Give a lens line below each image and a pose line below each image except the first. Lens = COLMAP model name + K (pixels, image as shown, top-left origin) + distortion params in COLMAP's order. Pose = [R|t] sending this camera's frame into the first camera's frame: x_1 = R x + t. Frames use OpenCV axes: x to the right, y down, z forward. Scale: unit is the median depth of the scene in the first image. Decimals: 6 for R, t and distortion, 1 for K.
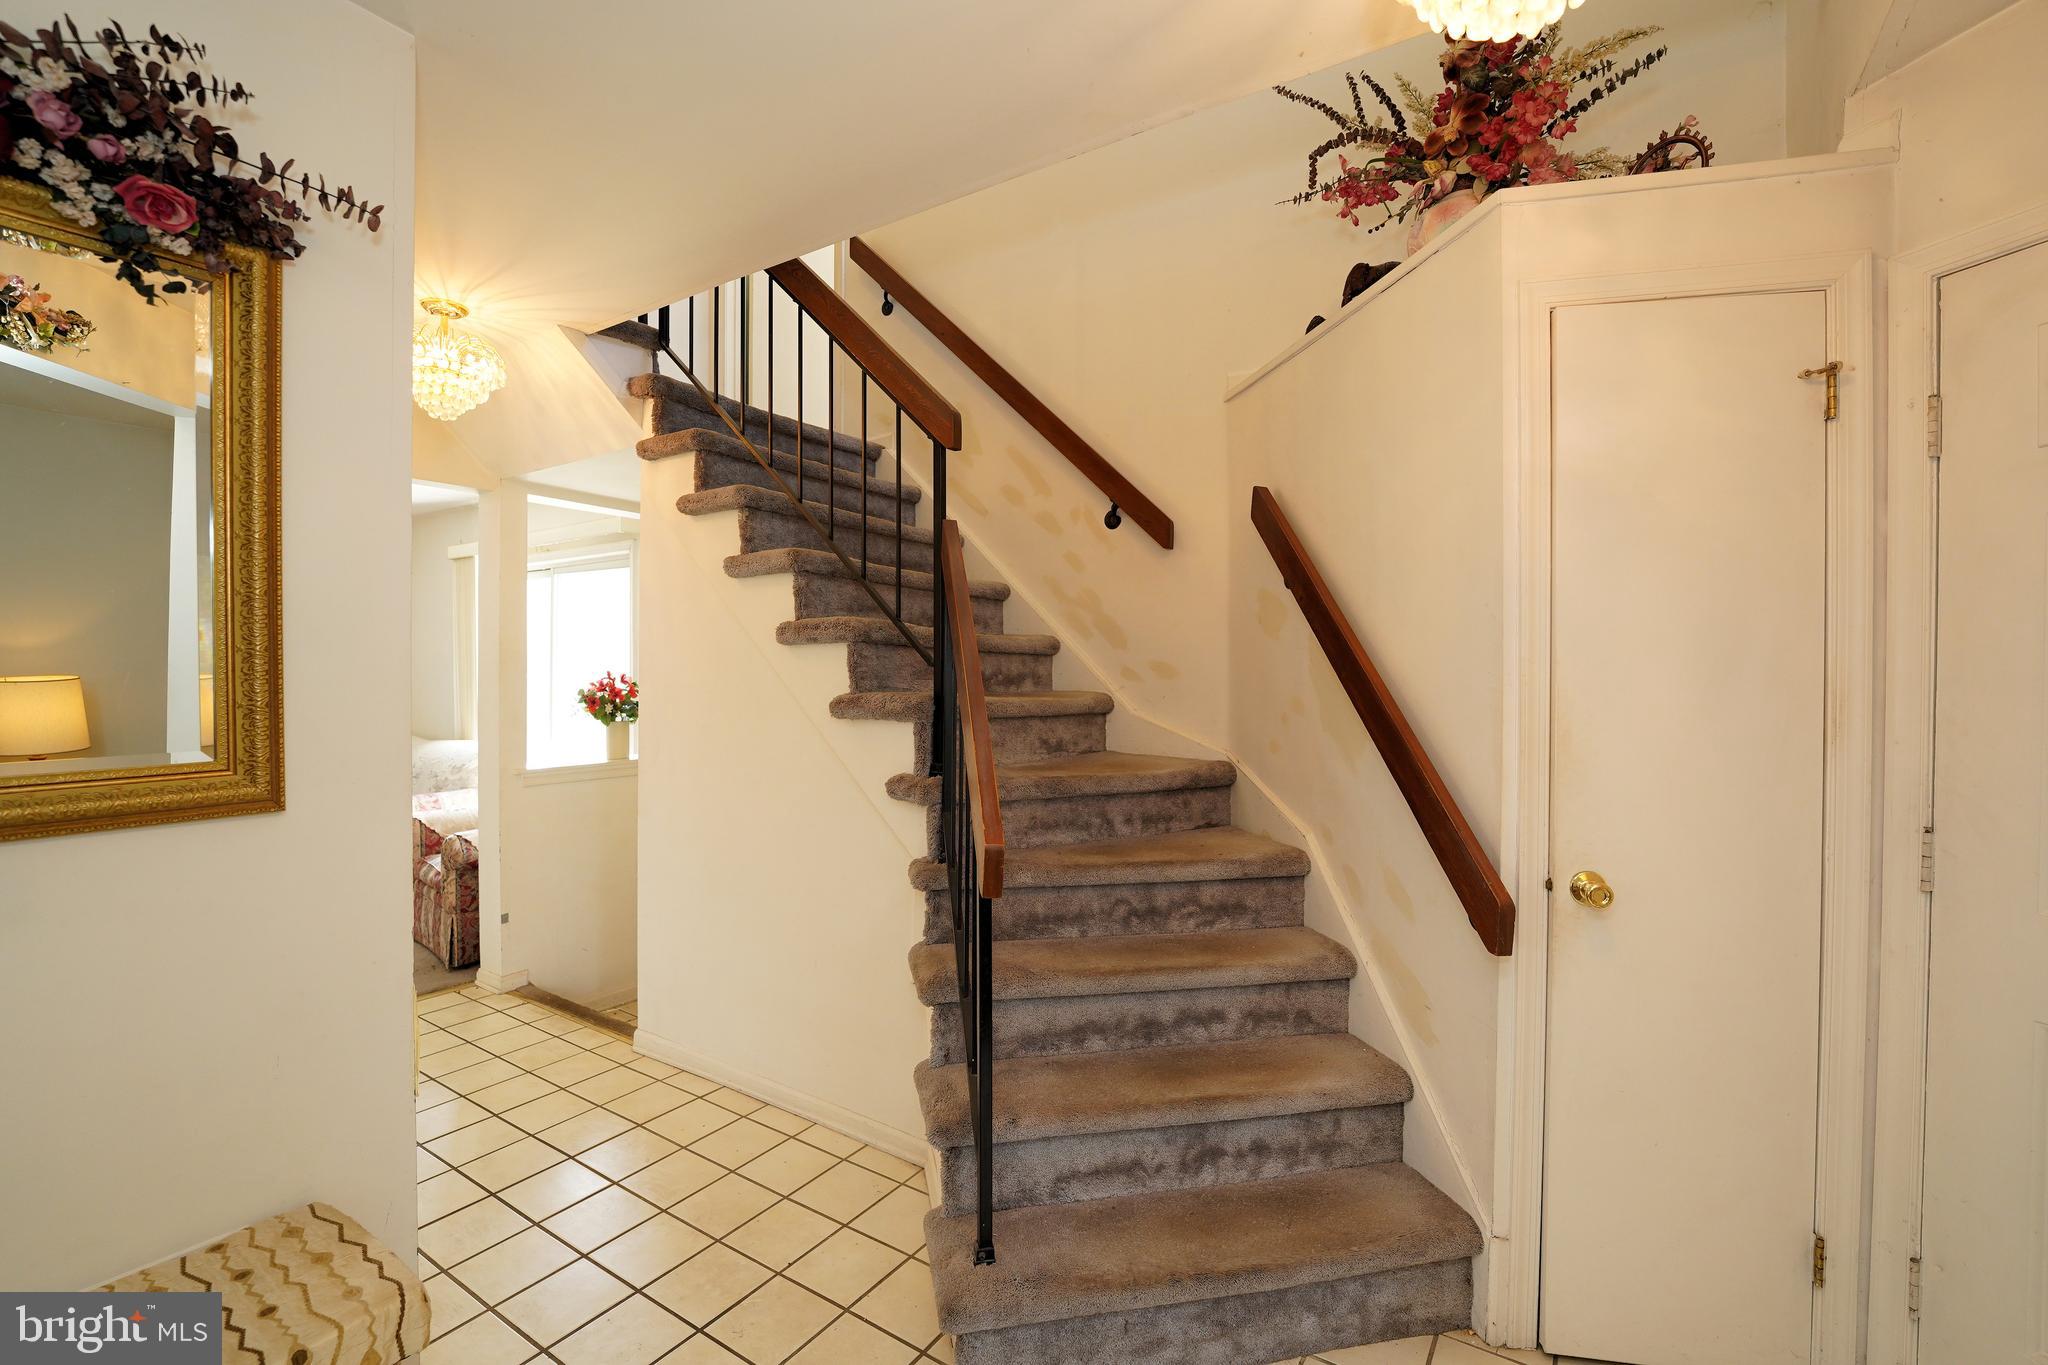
lens RADIAL K [[897.7, 0, 1041.2], [0, 897.7, 681.0], [0, 0, 1]] dist [-0.004110, -0.001151]
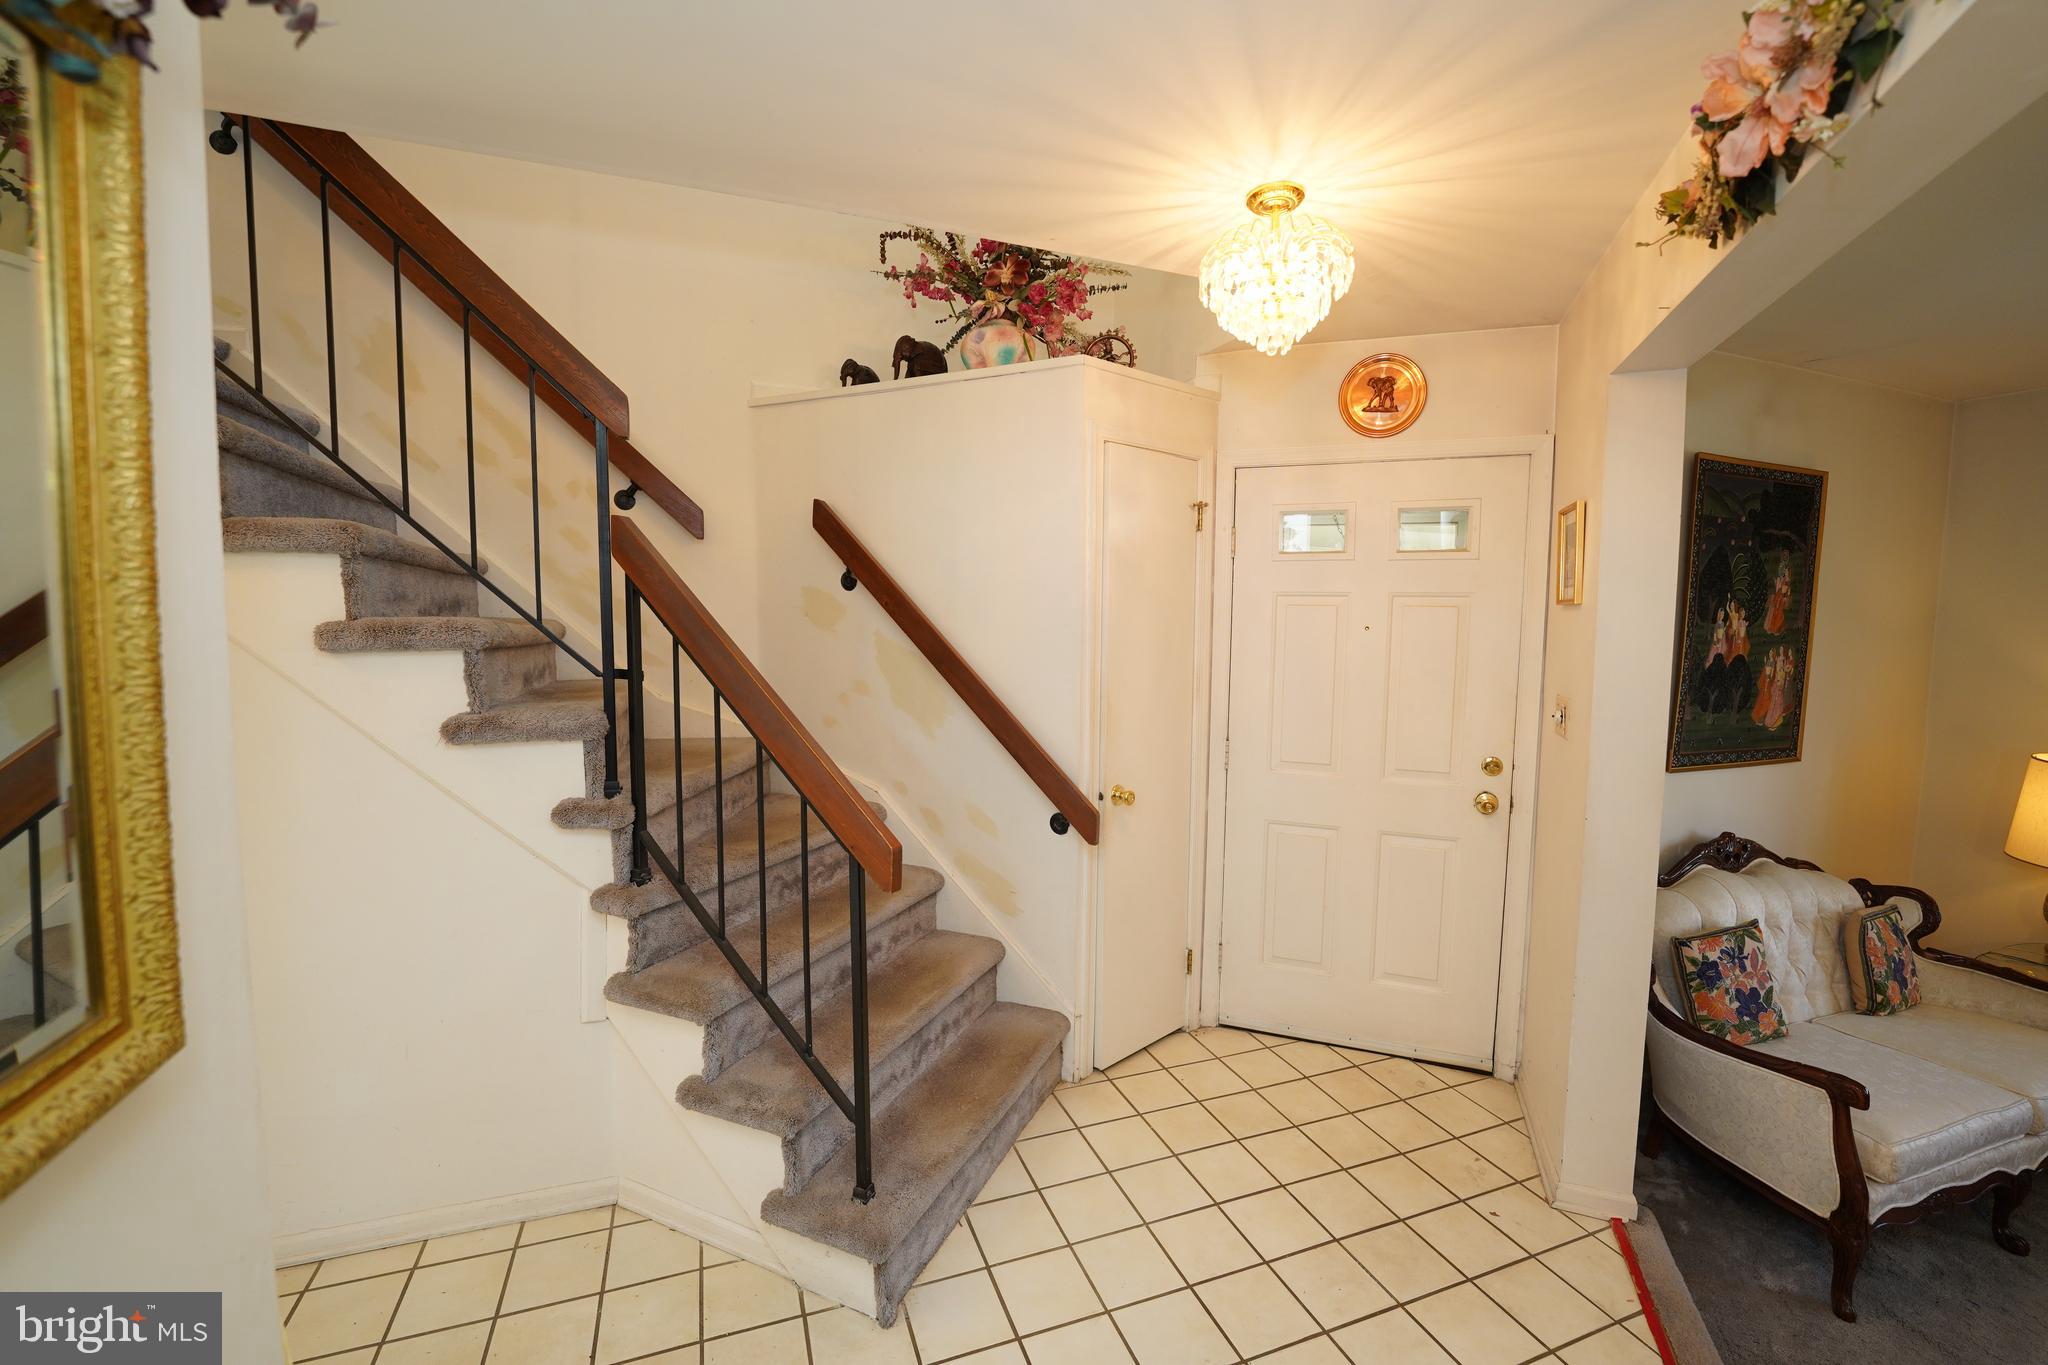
lens RADIAL K [[853.0, 0, 1033.9], [0, 853.0, 678.7], [0, 0, 1]] dist [-0.000543, 0.000221]
pose [[0.586177, -0.060028, 0.807956, -0.626377], [-0.001063, 0.997194, 0.074859, -0.087430], [-0.810182, -0.044739, 0.584468, 0.158497]]
